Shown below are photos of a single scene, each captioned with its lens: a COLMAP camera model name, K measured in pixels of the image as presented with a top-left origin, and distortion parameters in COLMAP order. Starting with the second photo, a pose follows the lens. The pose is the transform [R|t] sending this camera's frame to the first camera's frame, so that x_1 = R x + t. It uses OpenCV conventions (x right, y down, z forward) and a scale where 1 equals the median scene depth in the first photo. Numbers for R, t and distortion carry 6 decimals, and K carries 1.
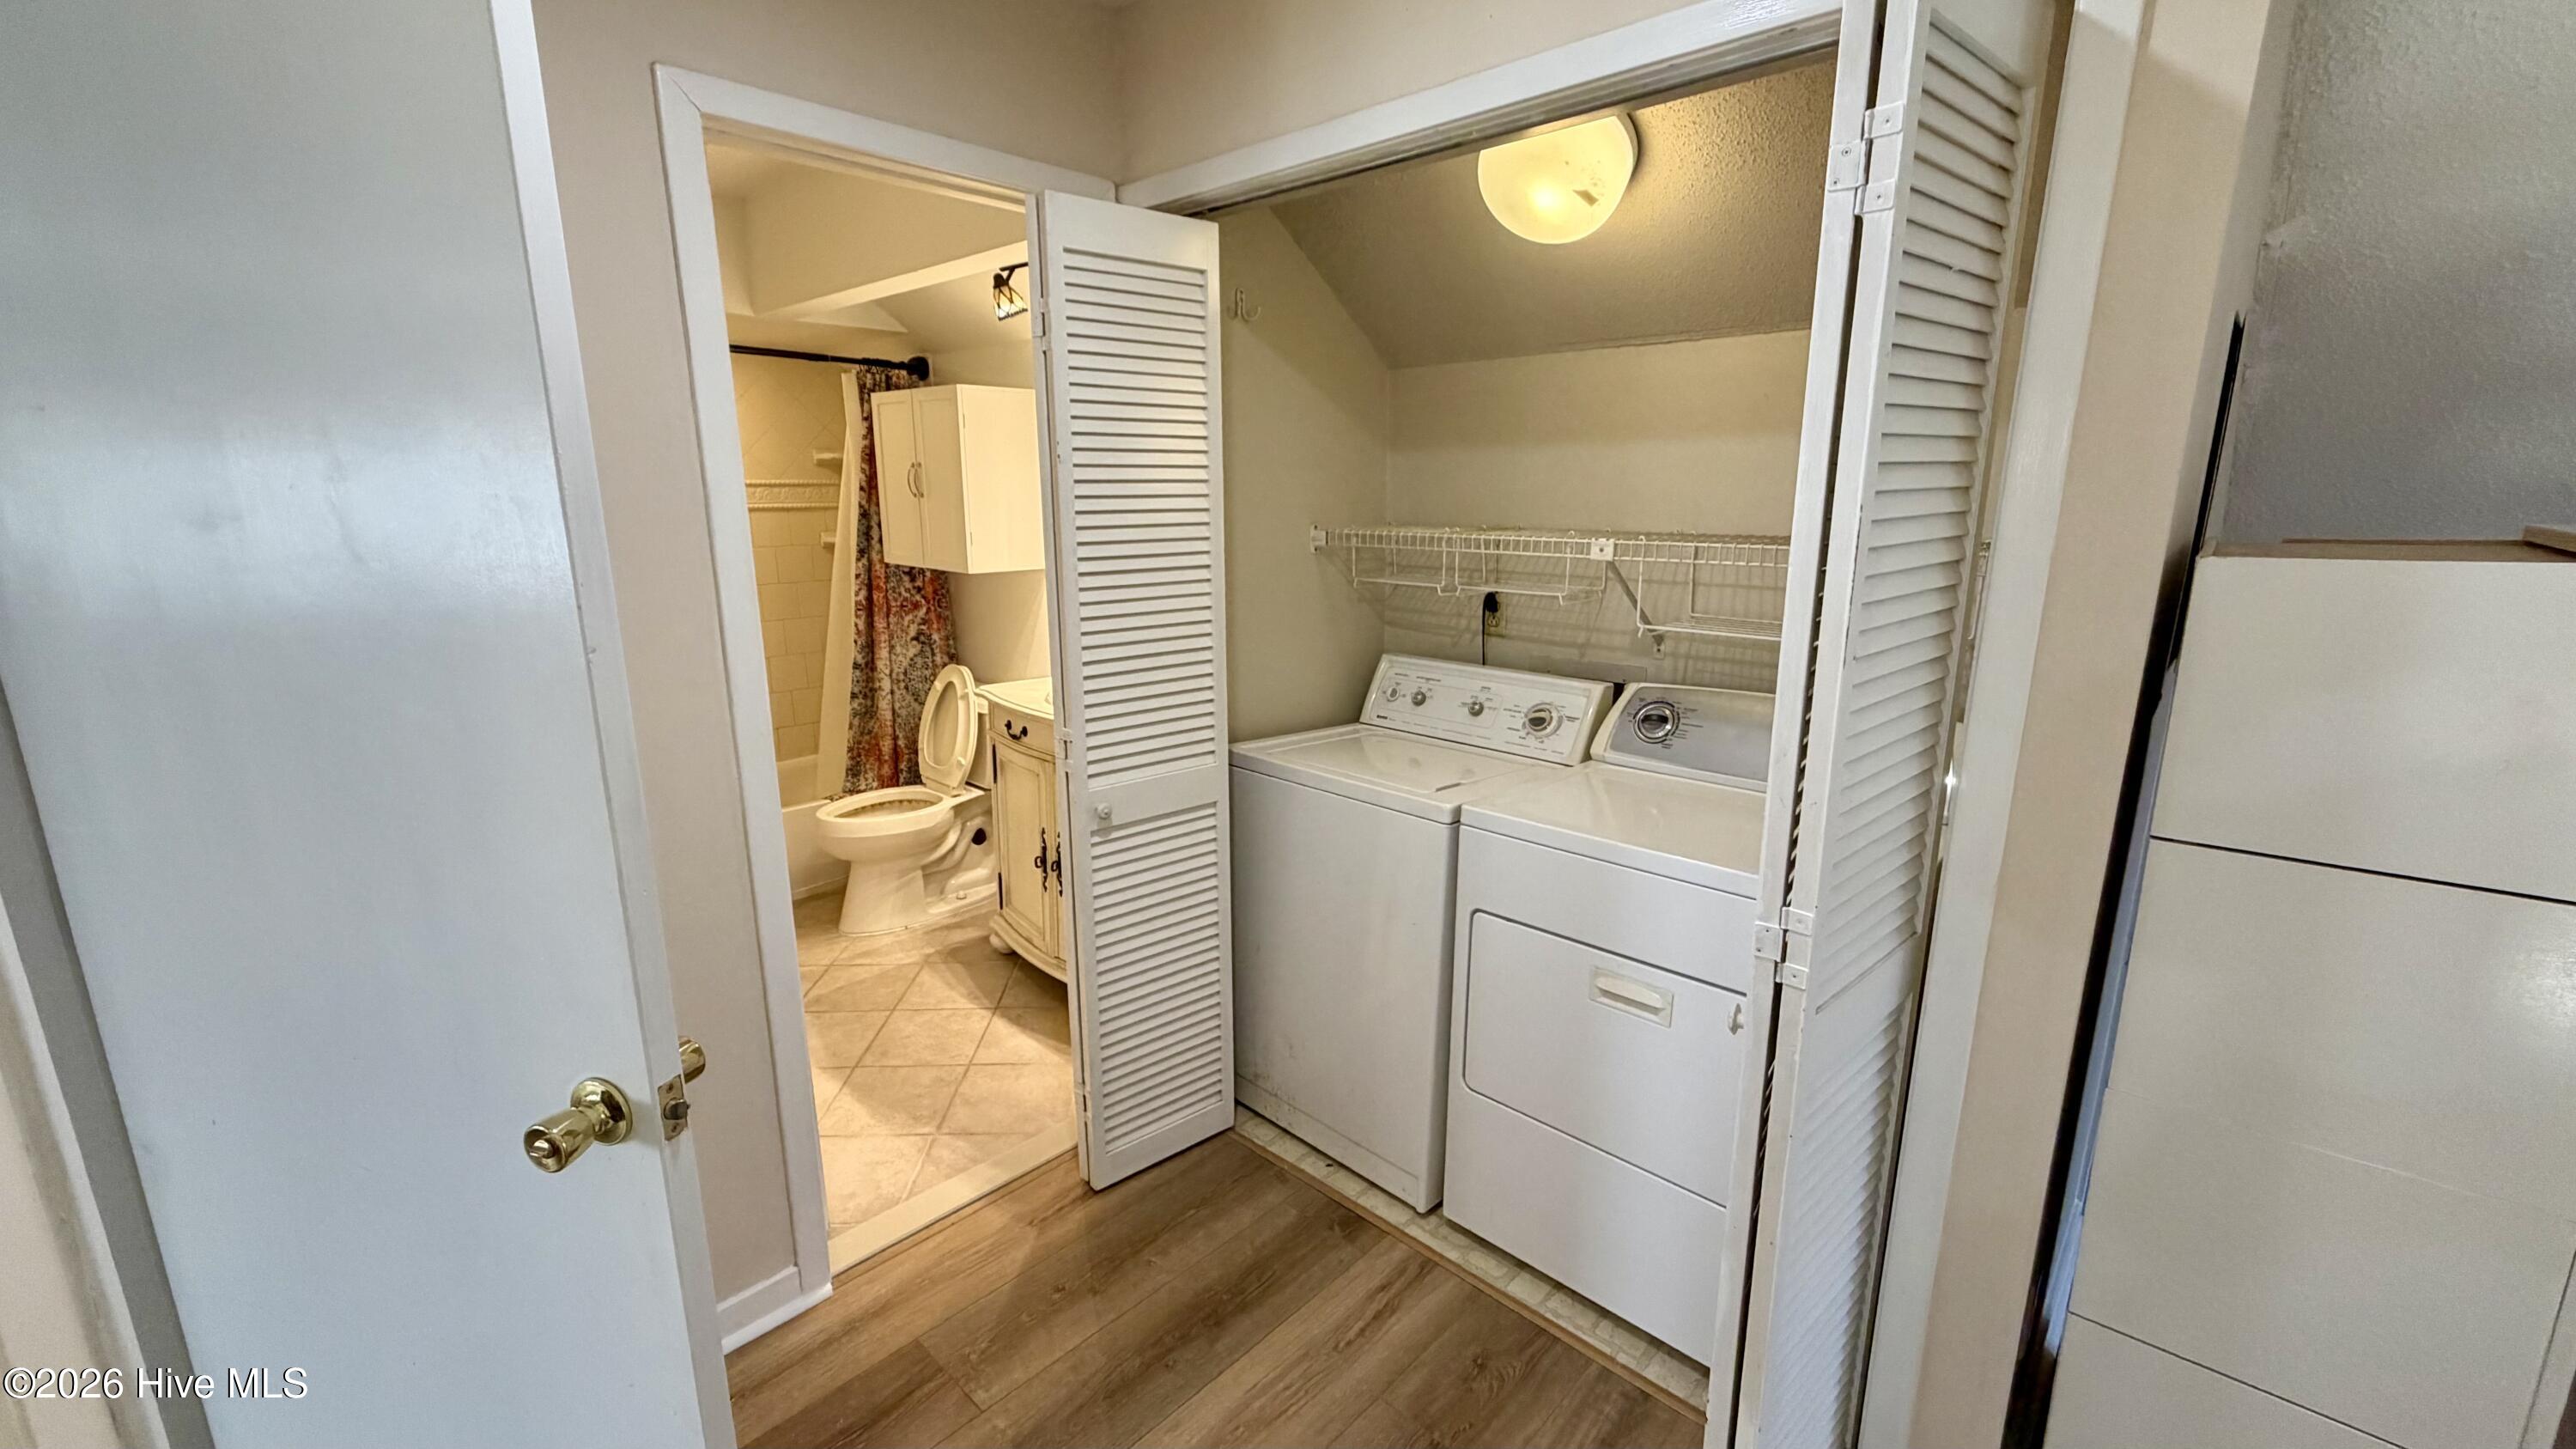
lens RADIAL K [[1045.3, 0, 1282.4], [0, 1045.3, 729.8], [0, 0, 1]] dist [-0.001381, 0.000012]
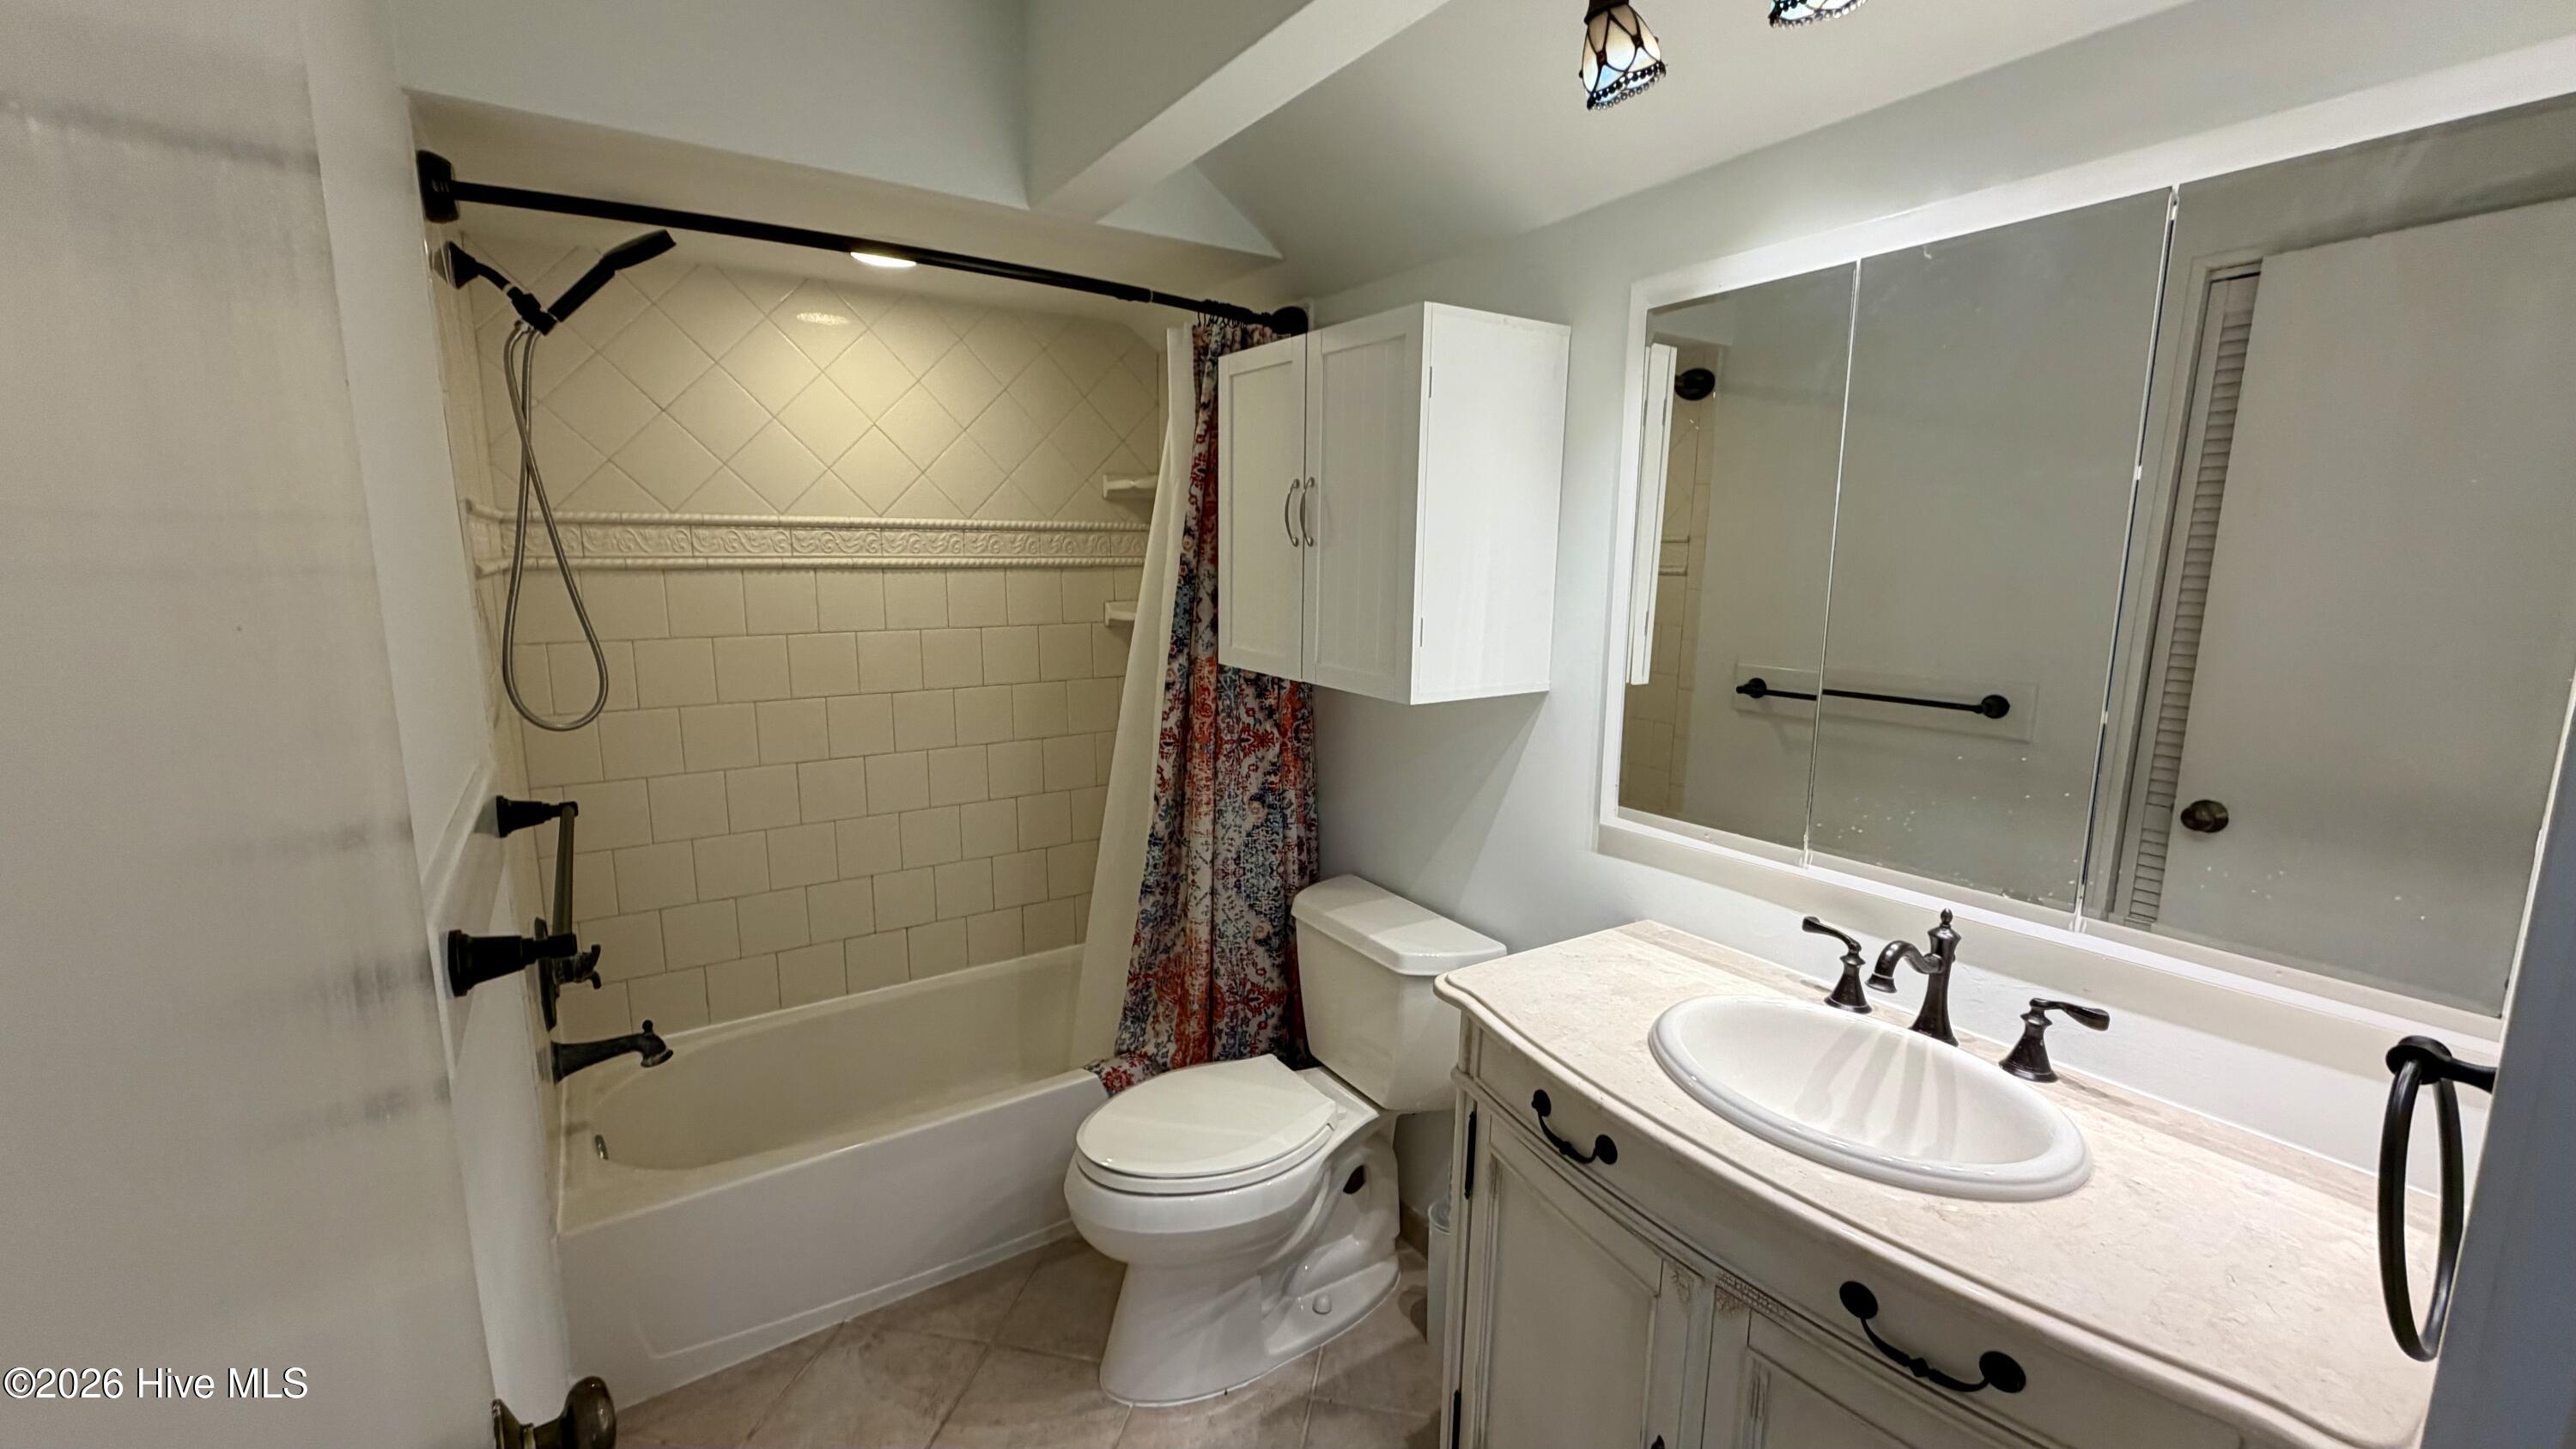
lens RADIAL K [[1018.8, 0, 1282.0], [0, 1018.8, 725.8], [0, 0, 1]] dist [0.000242, -0.000193]
pose [[0.976341, 0.042795, -0.211958, -0.227483], [-0.054986, 0.997134, -0.051959, -0.099381], [0.209127, 0.062385, 0.975897, 0.473775]]
